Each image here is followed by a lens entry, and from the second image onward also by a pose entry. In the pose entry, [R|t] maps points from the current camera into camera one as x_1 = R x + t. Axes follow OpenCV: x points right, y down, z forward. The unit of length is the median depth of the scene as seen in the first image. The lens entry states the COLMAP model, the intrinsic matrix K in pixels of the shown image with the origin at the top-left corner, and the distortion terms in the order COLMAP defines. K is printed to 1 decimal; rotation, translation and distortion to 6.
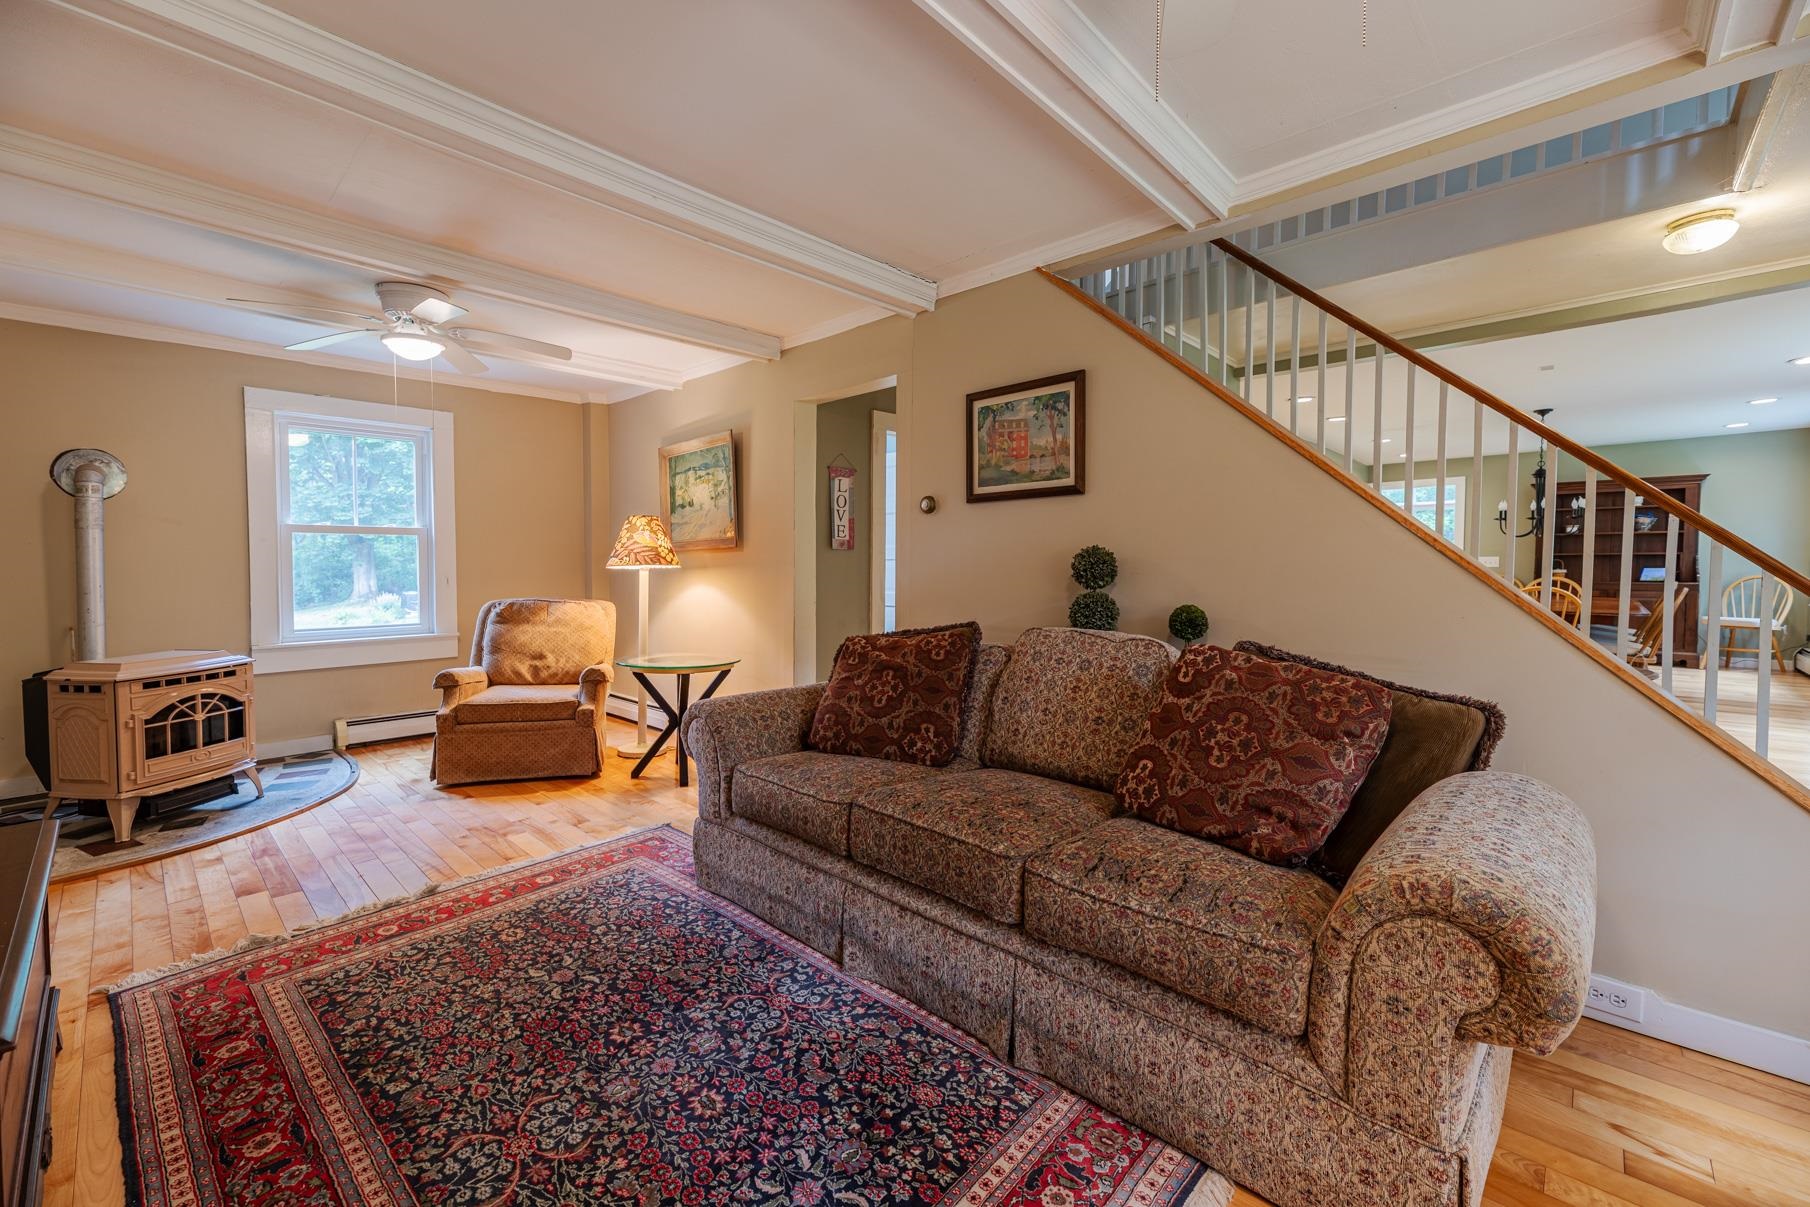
lens RADIAL K [[774.3, 0, 902.7], [0, 774.3, 592.9], [0, 0, 1]] dist [0.003275, -0.000450]
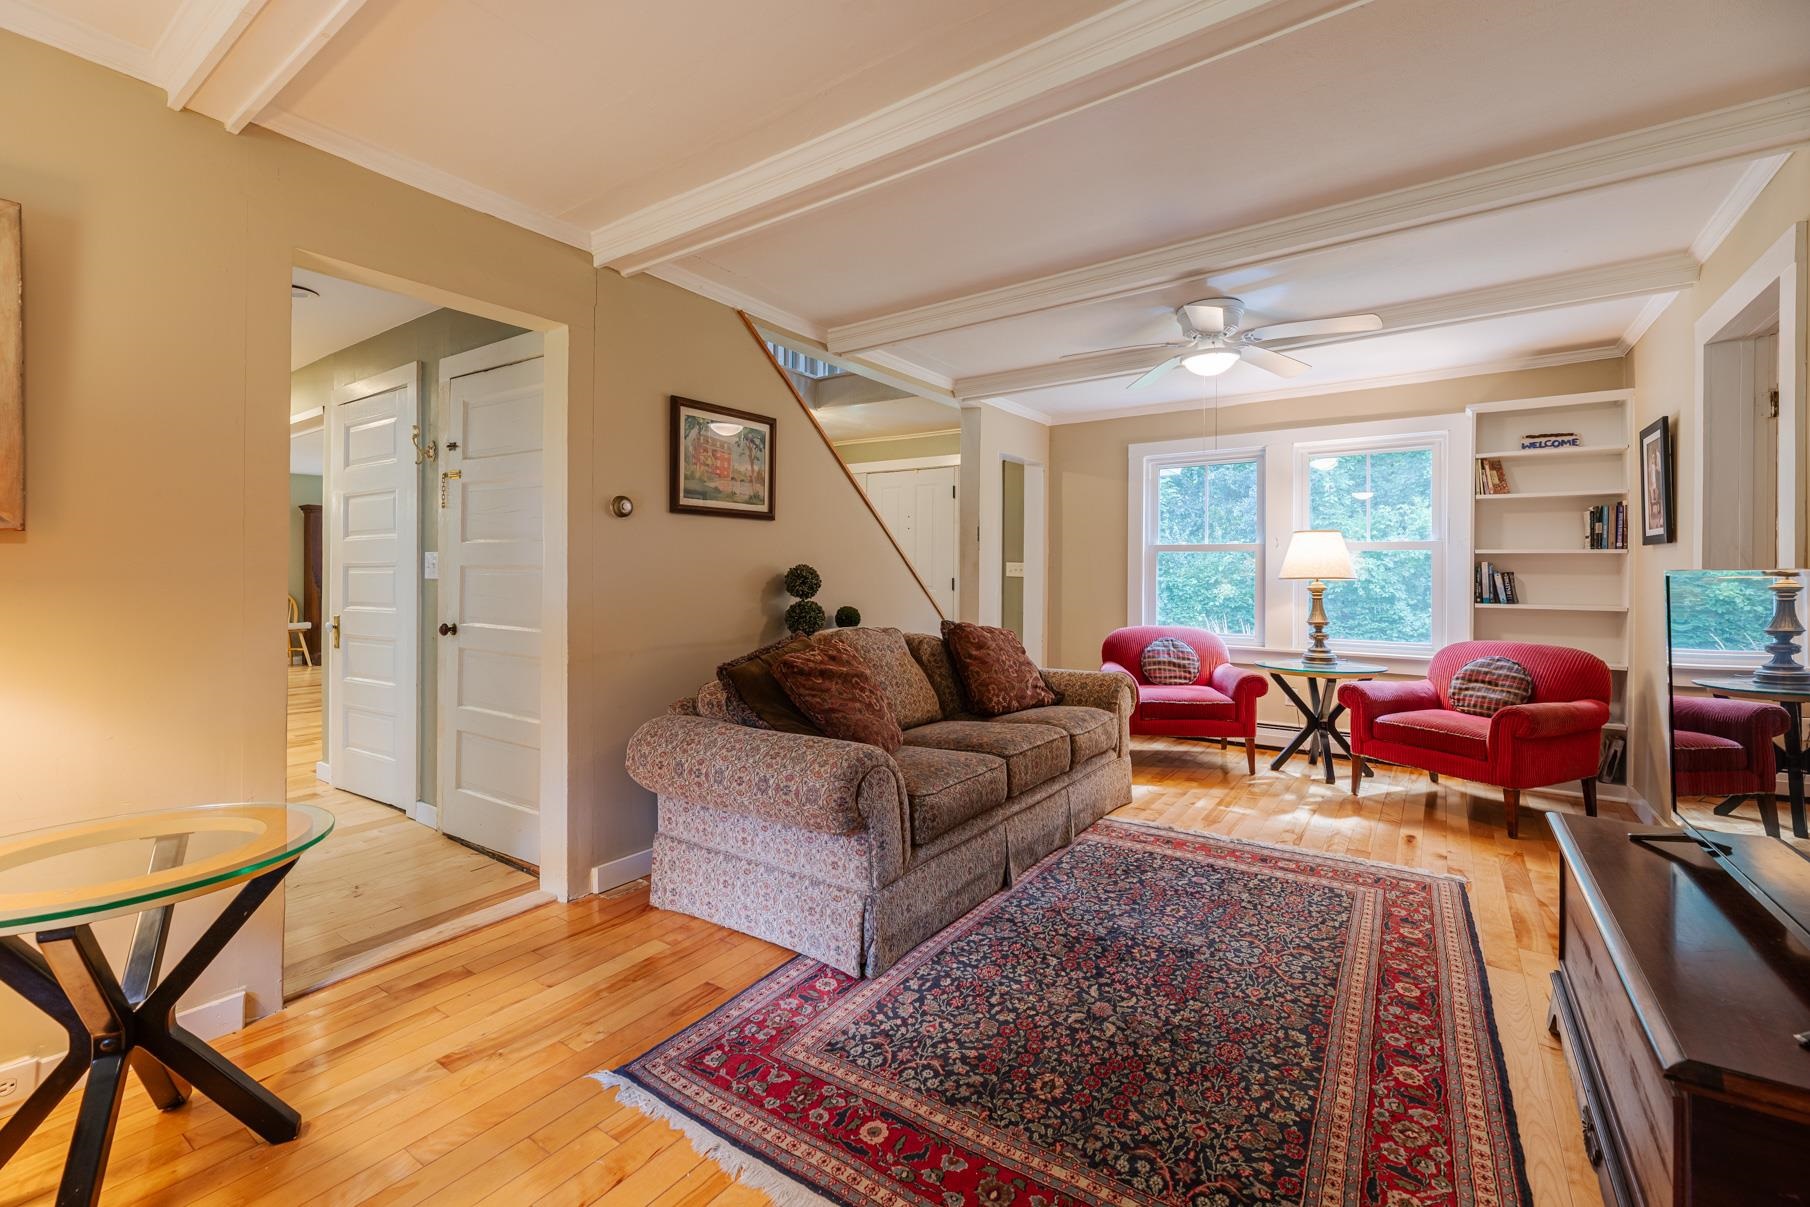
lens RADIAL K [[774.3, 0, 875.8], [0, 774.3, 581.9], [0, 0, 1]] dist [0.003275, -0.000450]
pose [[-0.150164, -0.003741, 0.988654, -1.333107], [0.035681, 0.999321, 0.009201, -0.051391], [-0.988017, 0.036658, -0.149928, 1.393074]]
